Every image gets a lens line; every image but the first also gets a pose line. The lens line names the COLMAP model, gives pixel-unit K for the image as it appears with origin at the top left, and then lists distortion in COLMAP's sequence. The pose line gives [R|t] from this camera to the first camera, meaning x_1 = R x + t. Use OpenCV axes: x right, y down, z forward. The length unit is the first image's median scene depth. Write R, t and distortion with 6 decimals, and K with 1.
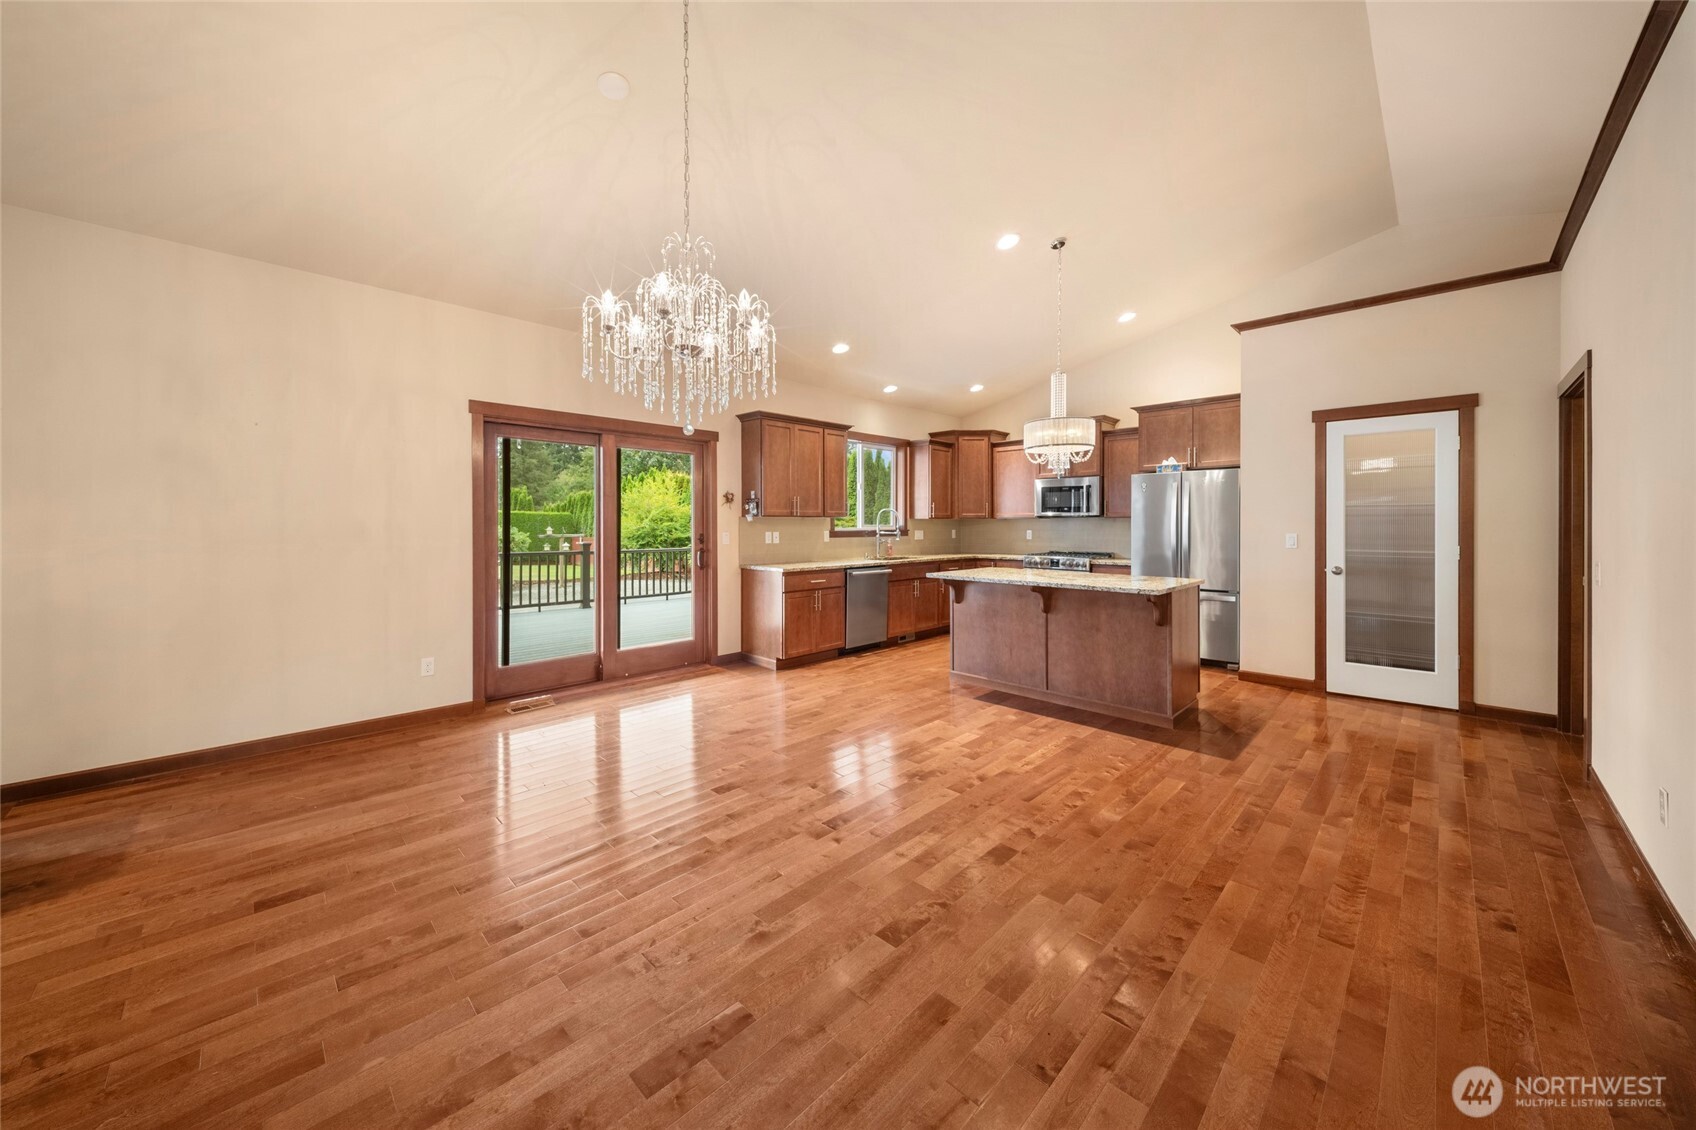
lens RADIAL K [[600.5, 0, 856.4], [0, 600.5, 533.1], [0, 0, 1]] dist [0.025385, -0.014157]
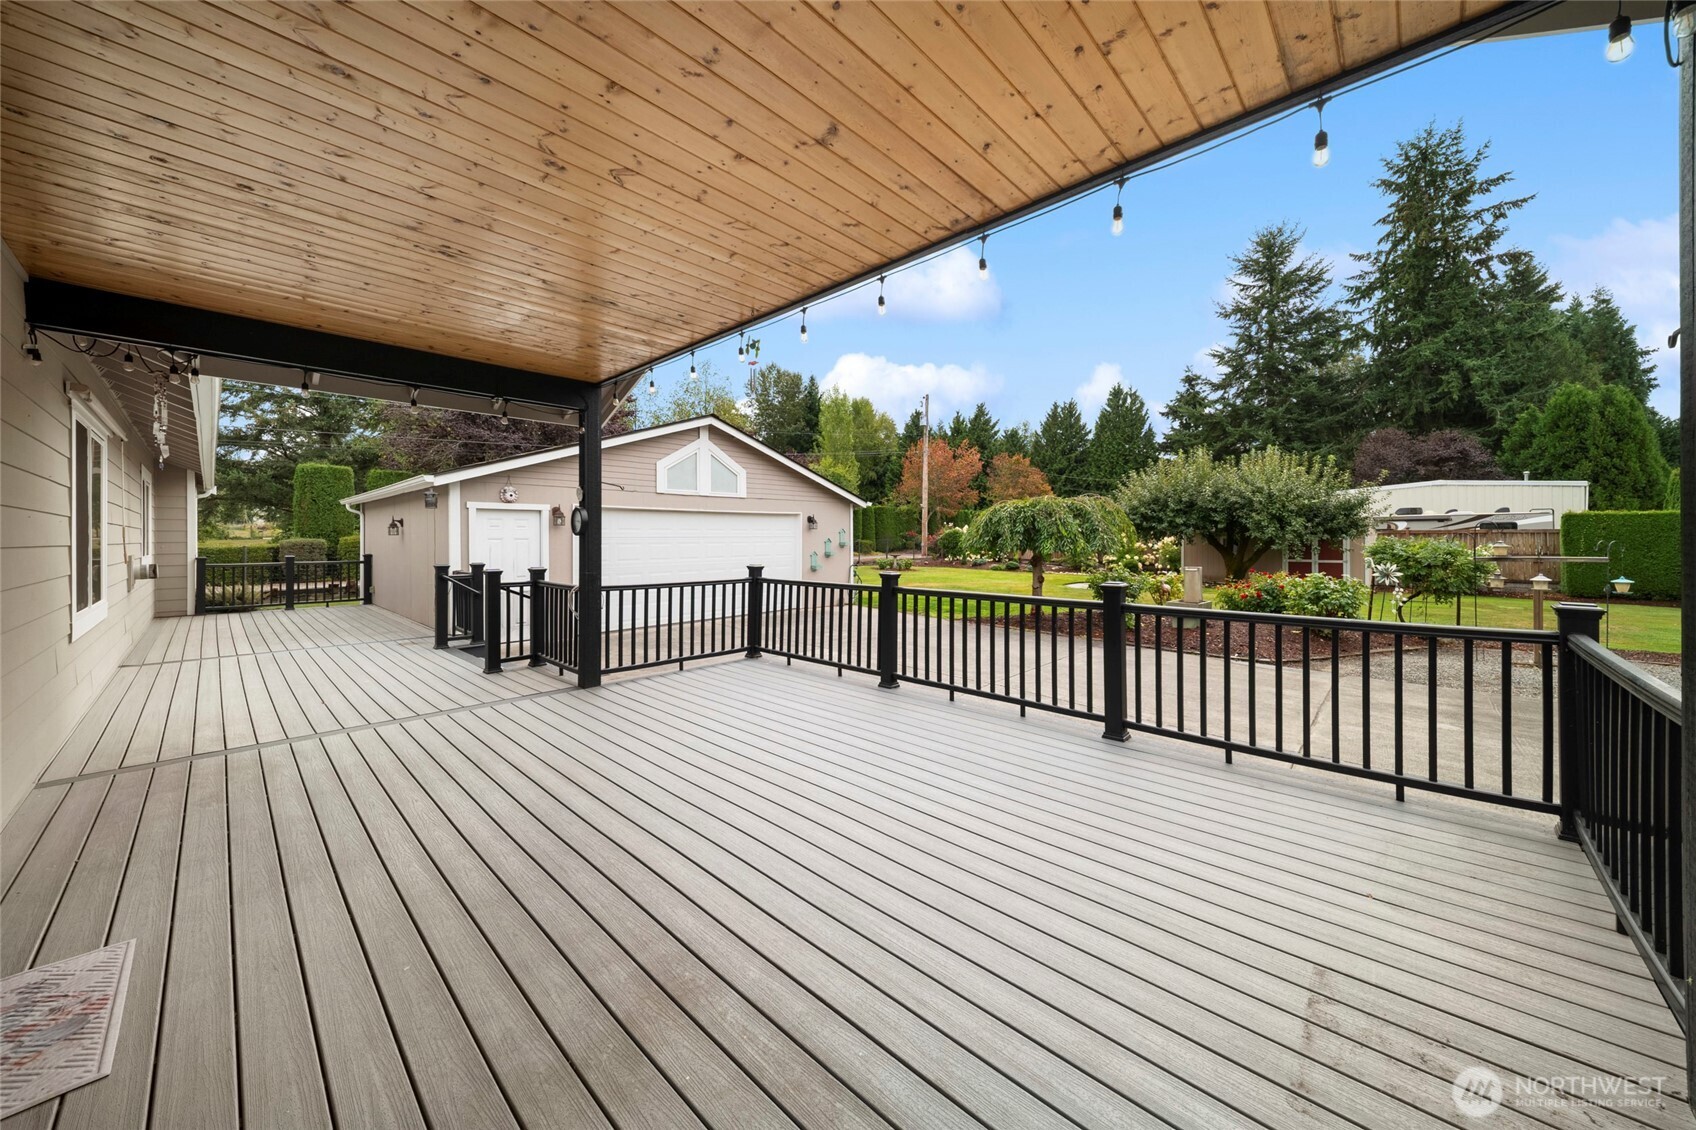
lens RADIAL K [[600.5, 0, 856.4], [0, 600.5, 533.1], [0, 0, 1]] dist [0.025385, -0.014157]
pose [[0.013363, -0.010661, -0.999854, -0.050006], [-0.006424, 0.999922, -0.010748, -0.022065], [0.999890, 0.006567, 0.013293, 1.379341]]
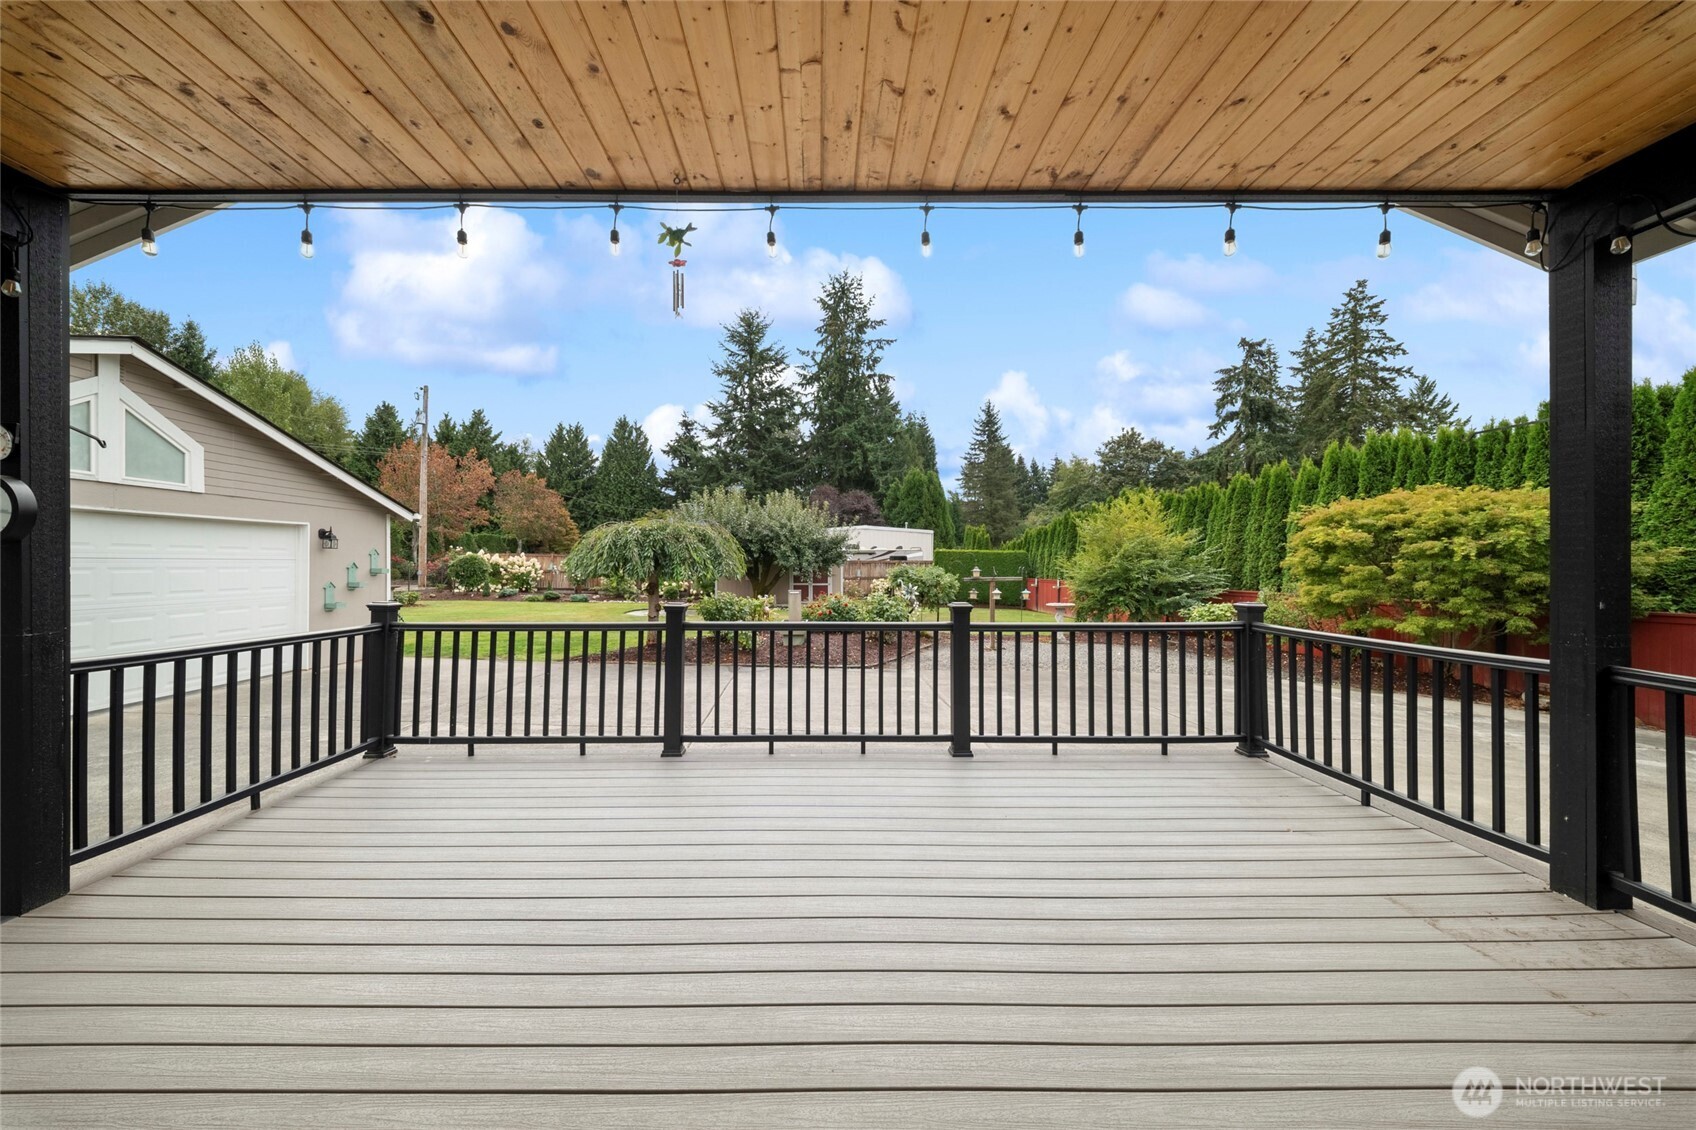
lens RADIAL K [[596.8, 0, 823.2], [0, 596.8, 571.3], [0, 0, 1]] dist [0.003647, -0.000311]
pose [[0.701777, 0.005246, -0.712377, -0.363108], [-0.006862, 0.999976, 0.000604, -0.012151], [0.712364, 0.004464, 0.701796, 1.066820]]
